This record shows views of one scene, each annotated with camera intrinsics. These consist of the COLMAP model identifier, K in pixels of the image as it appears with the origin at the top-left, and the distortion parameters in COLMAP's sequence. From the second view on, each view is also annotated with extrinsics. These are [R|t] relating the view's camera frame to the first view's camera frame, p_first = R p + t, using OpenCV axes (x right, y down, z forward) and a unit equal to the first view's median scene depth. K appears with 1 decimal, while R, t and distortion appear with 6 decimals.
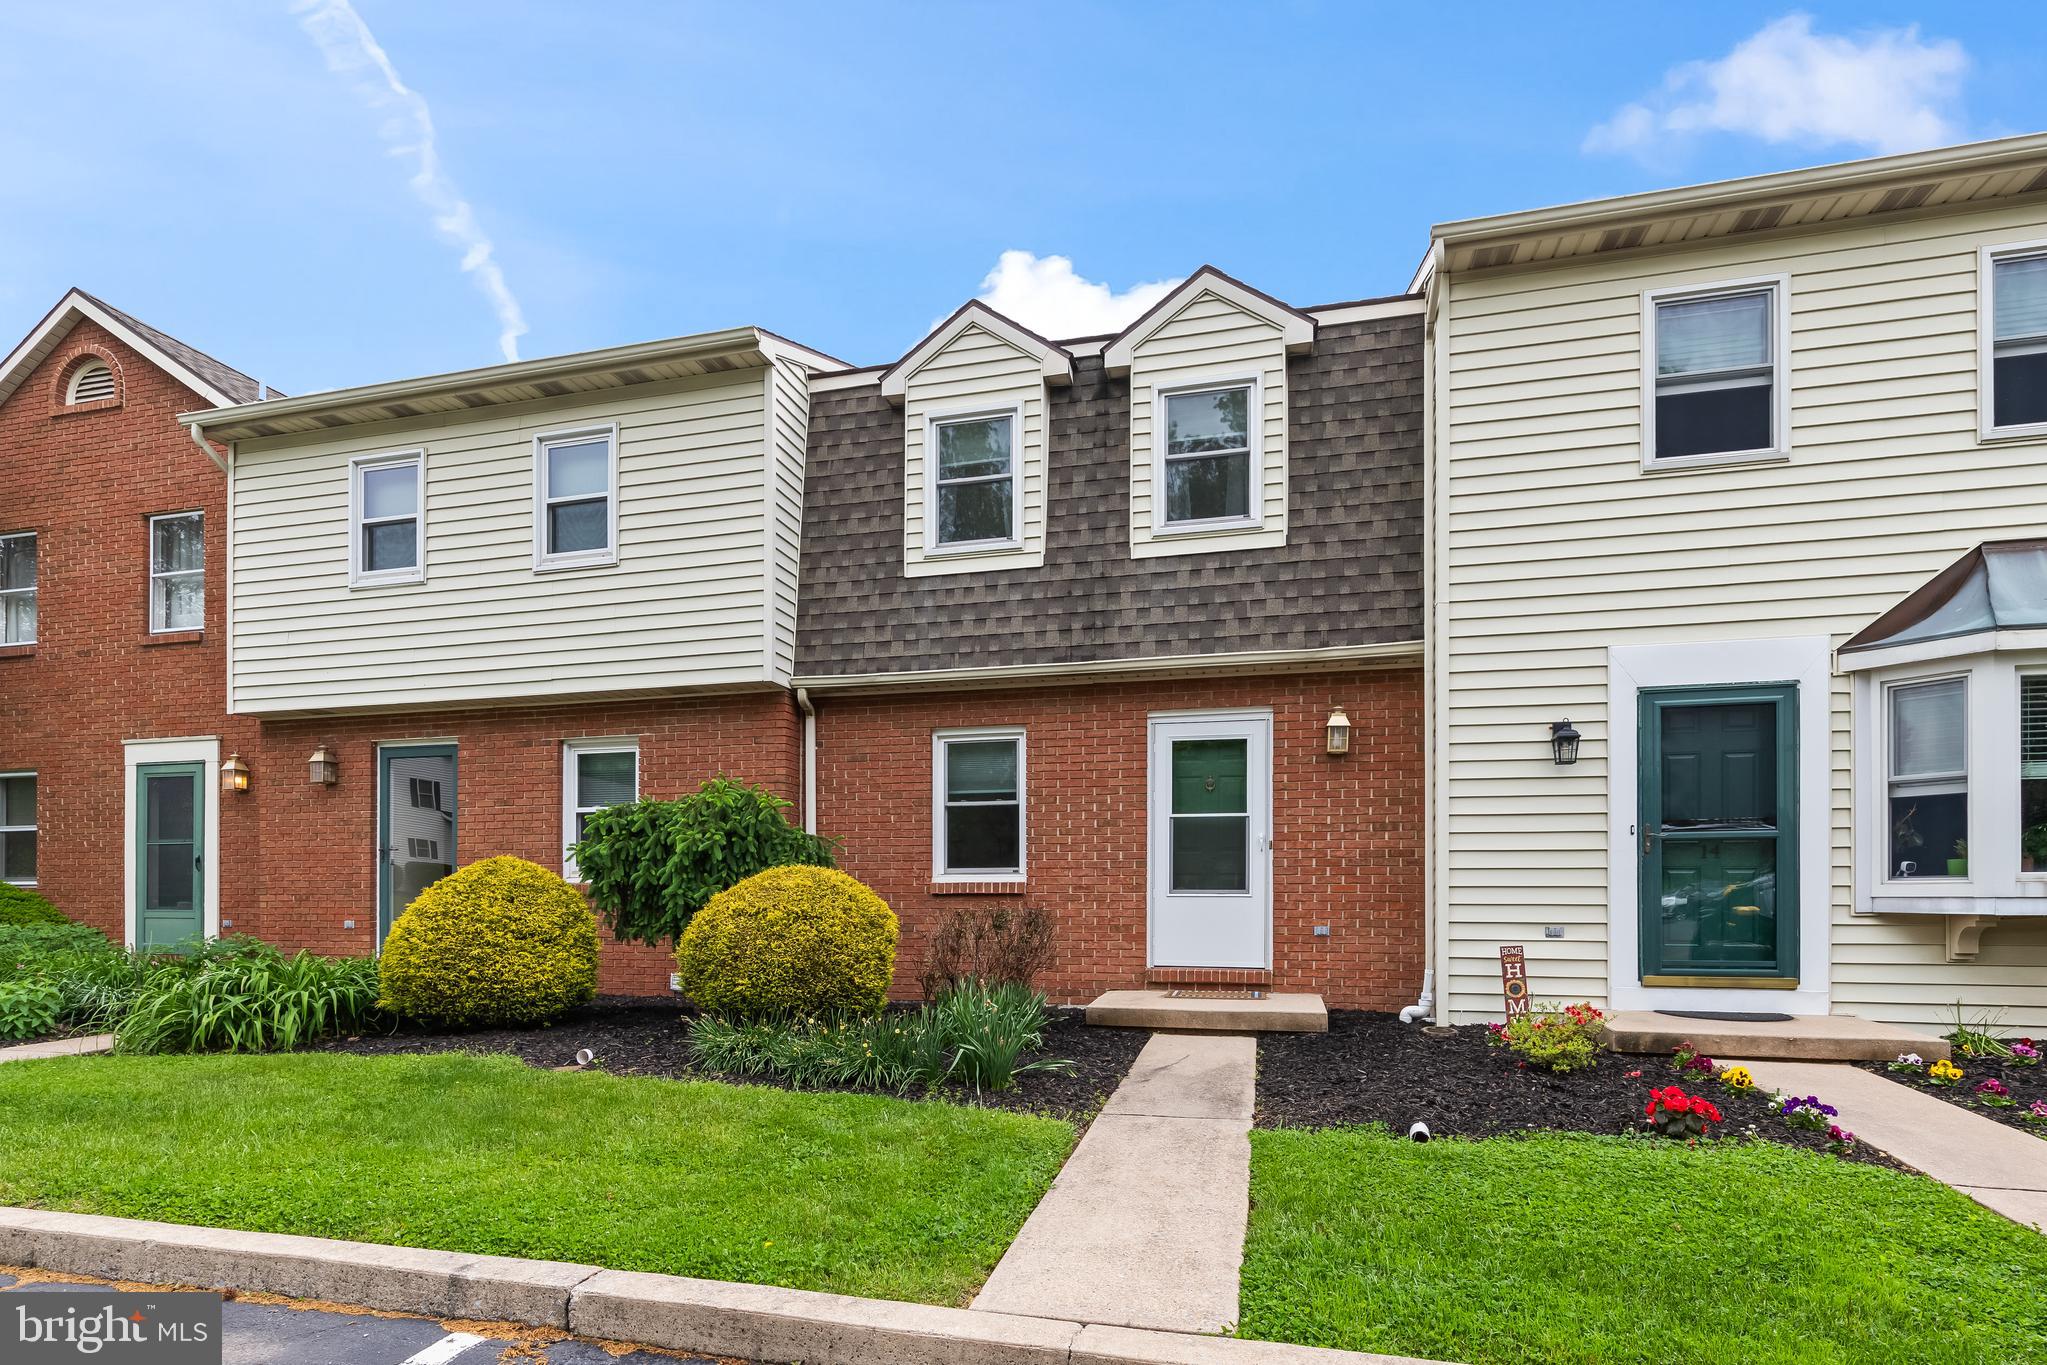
lens RADIAL K [[855.8, 0, 1052.1], [0, 855.8, 671.7], [0, 0, 1]] dist [0.000267, 0.000463]
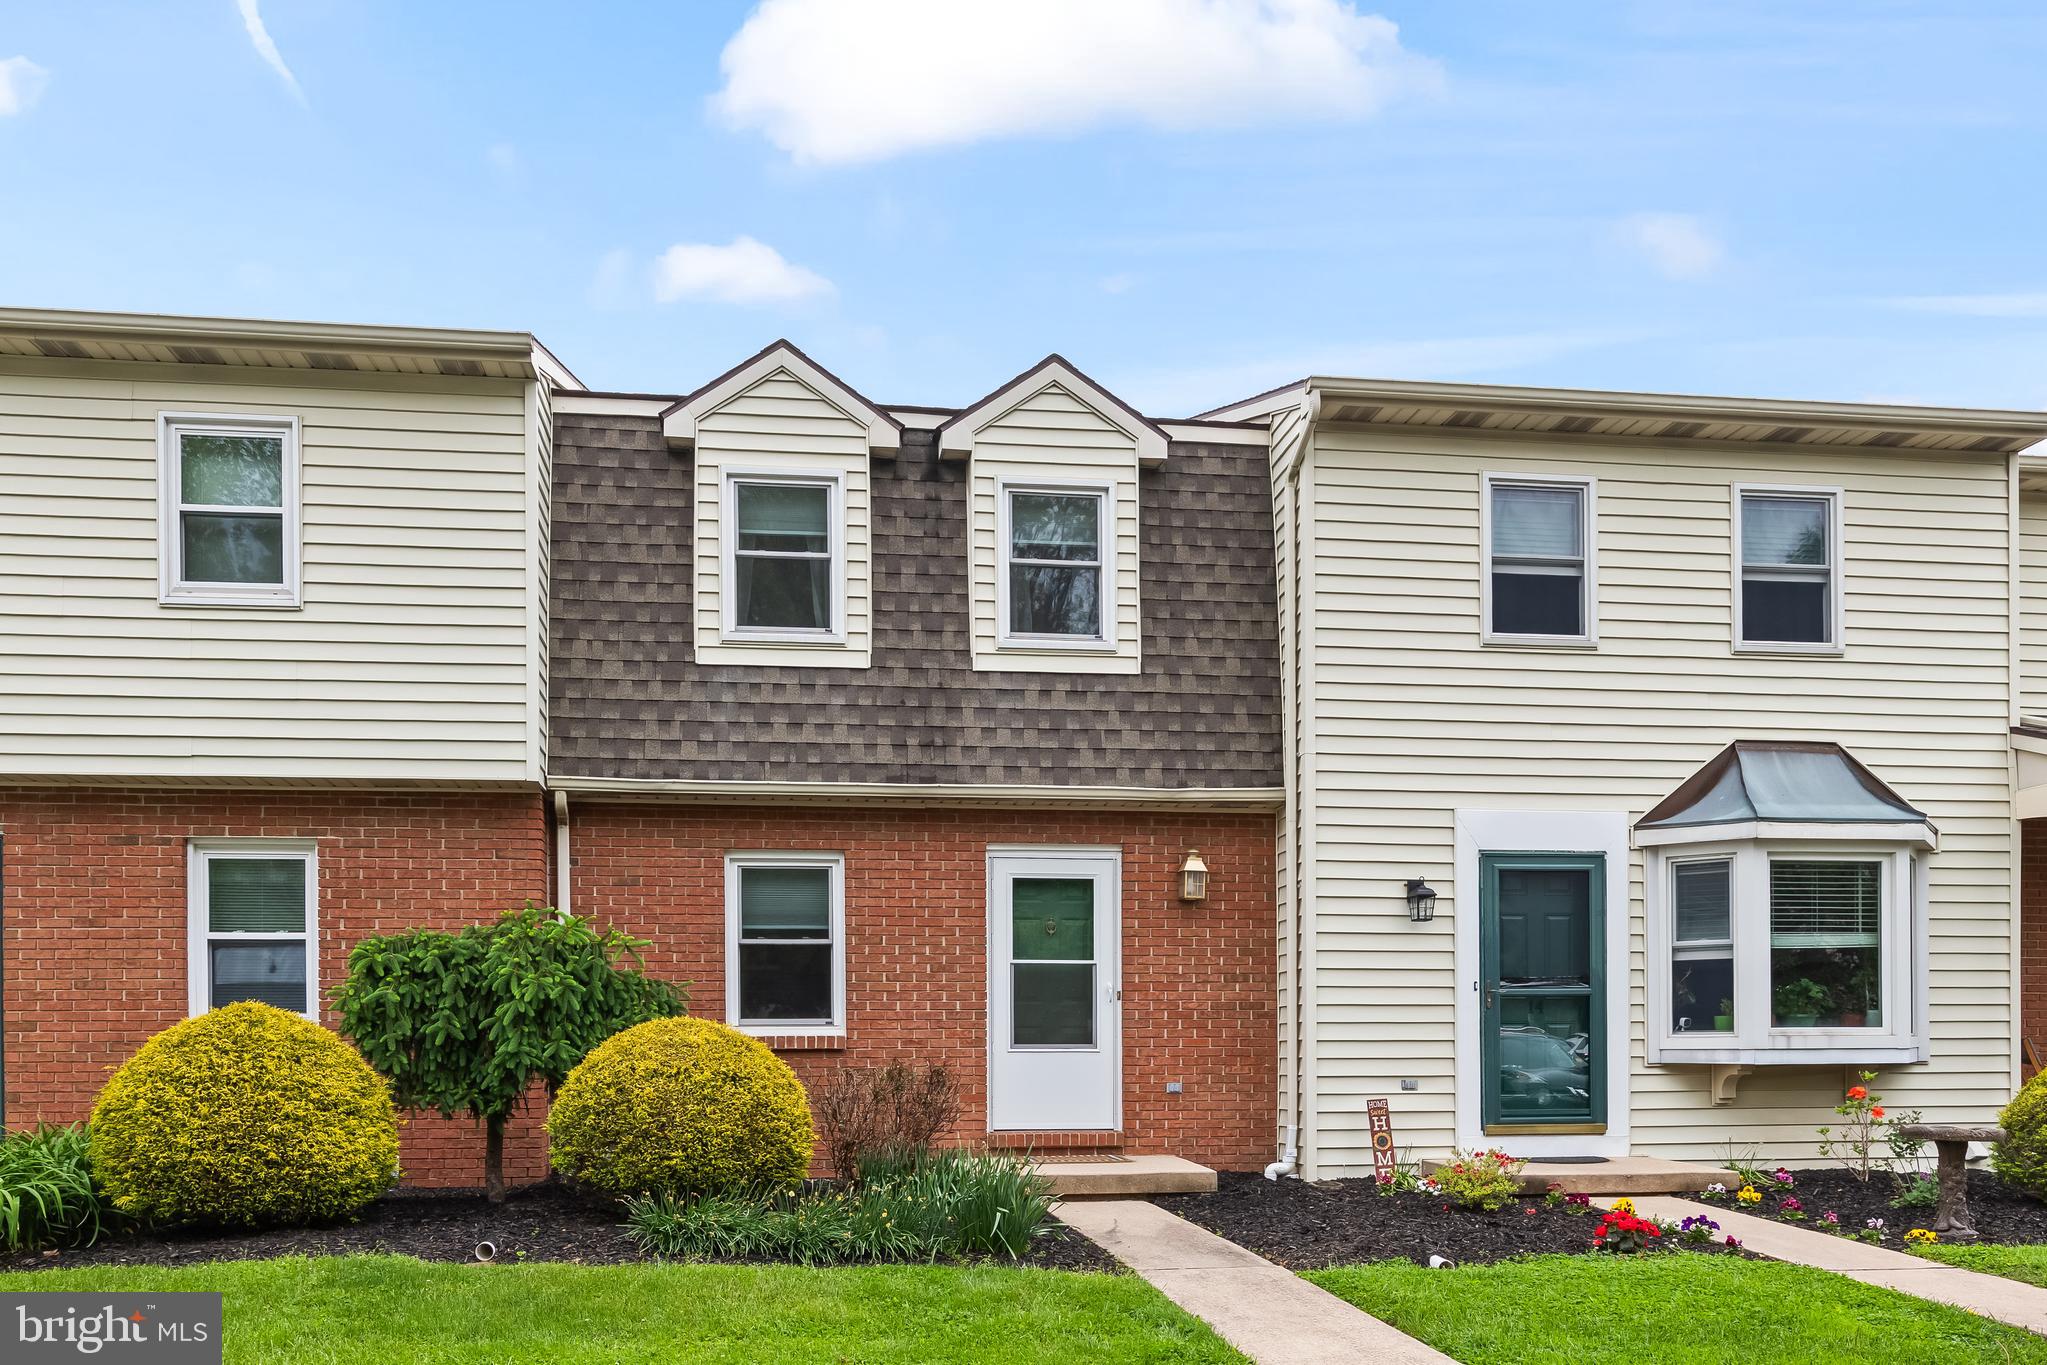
lens RADIAL K [[1031.3, 0, 1024.6], [0, 1031.3, 742.3], [0, 0, 1]] dist [-0.002095, 0.000158]
pose [[0.957079, 0.079164, 0.278807, -0.177752], [-0.069530, 0.996596, -0.044291, -0.015314], [-0.281364, 0.023004, 0.959325, -0.053873]]
